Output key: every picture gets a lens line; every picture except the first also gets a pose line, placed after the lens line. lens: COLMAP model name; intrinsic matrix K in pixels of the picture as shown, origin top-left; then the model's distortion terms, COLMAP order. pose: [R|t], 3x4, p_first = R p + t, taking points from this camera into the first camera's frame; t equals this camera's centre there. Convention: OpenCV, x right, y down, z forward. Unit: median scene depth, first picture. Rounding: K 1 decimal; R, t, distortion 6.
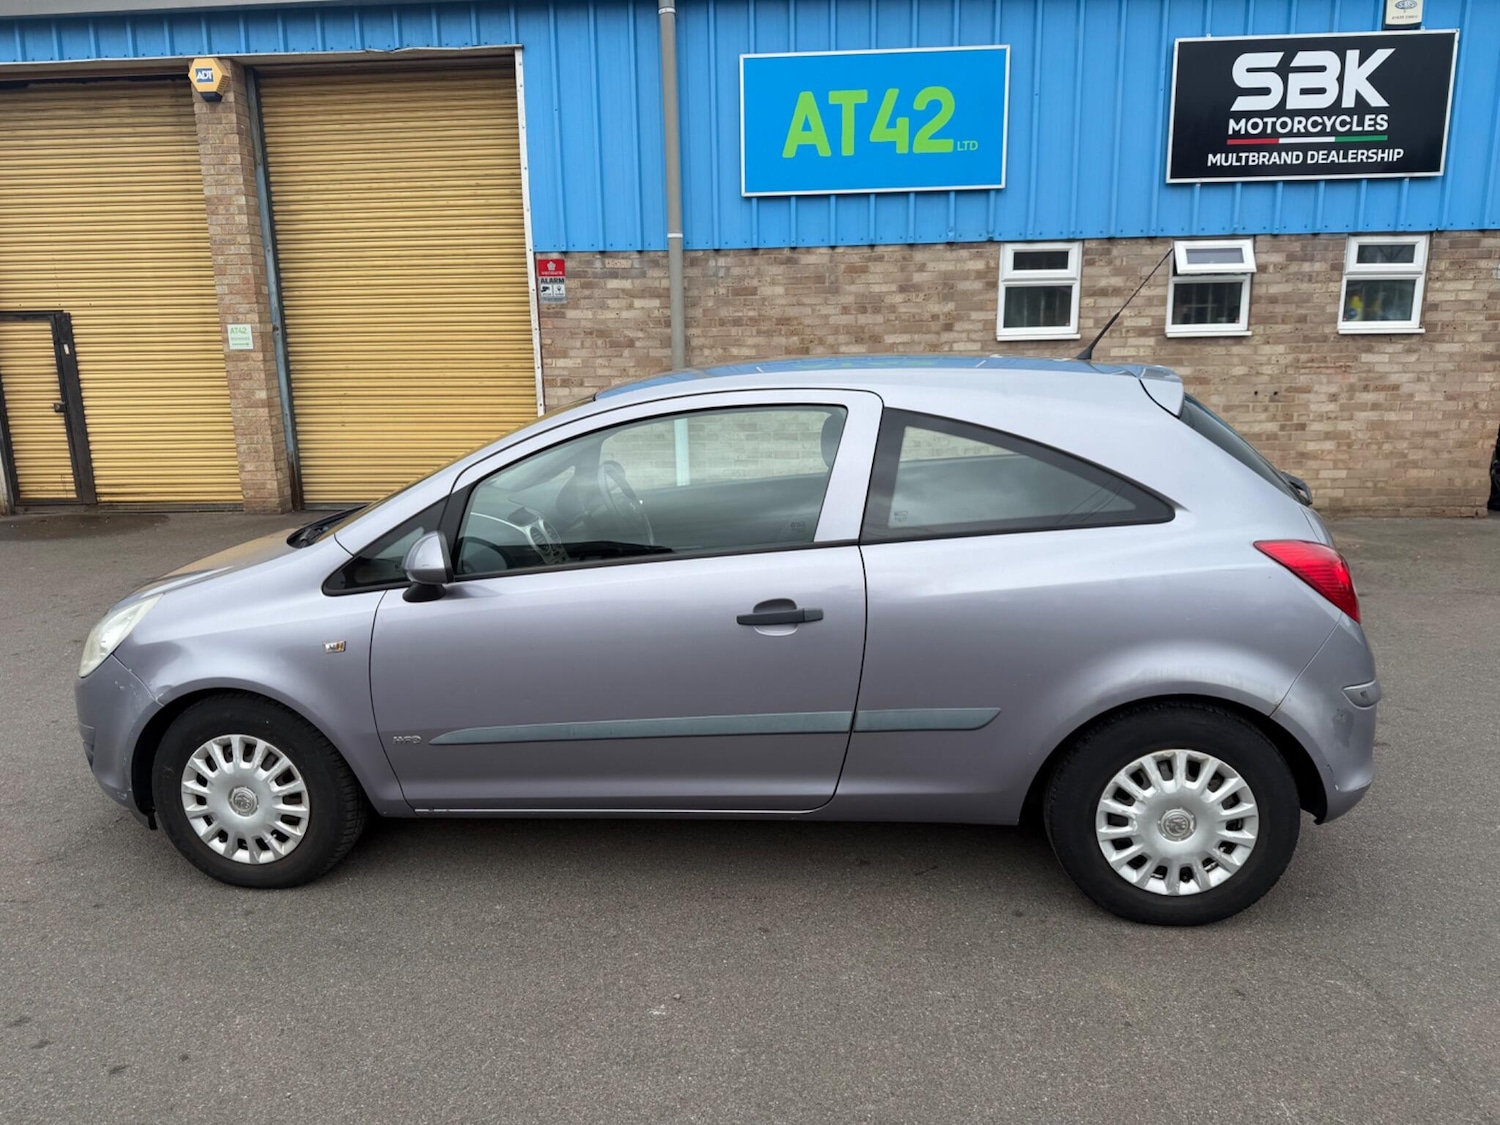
lens RADIAL K [[1047.6, 0, 730.1], [0, 1047.6, 578.7], [0, 0, 1]] dist [0.026062, -0.033214]
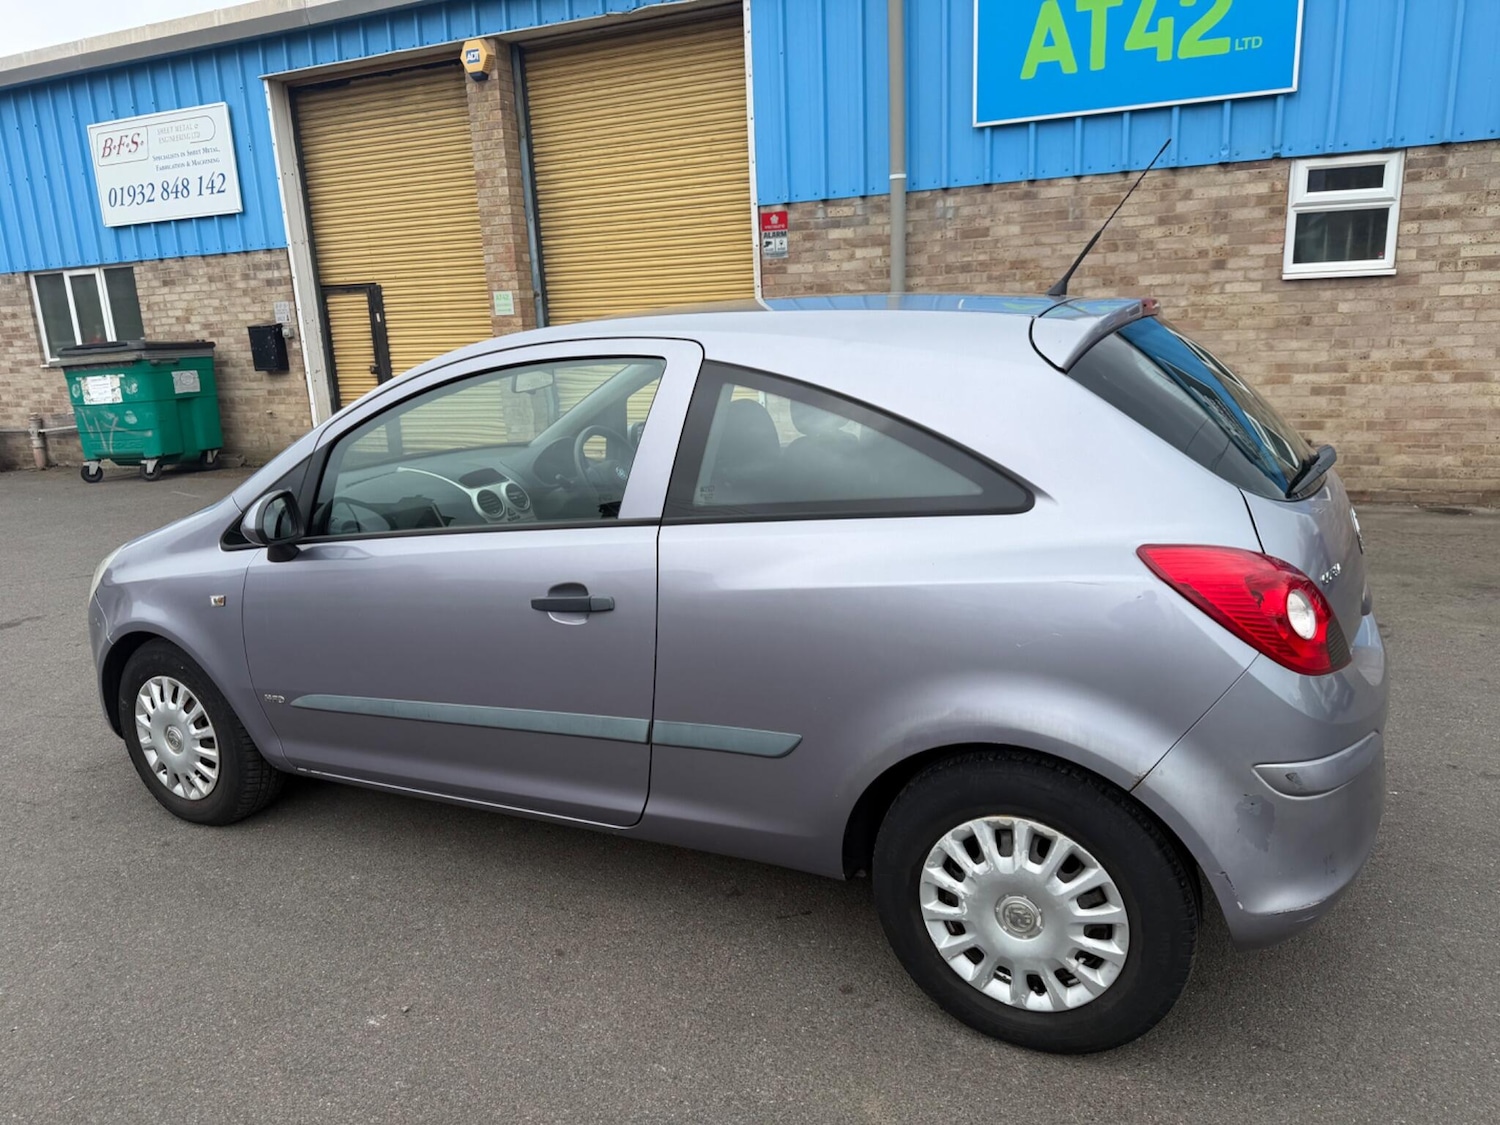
lens RADIAL K [[1047.6, 0, 729.6], [0, 1047.6, 574.2], [0, 0, 1]] dist [0.026062, -0.033214]
pose [[0.936531, 0.061402, -0.345166, 0.152091], [-0.049943, 0.997868, 0.042005, -0.009925], [0.347009, -0.022101, 0.937601, 0.074132]]
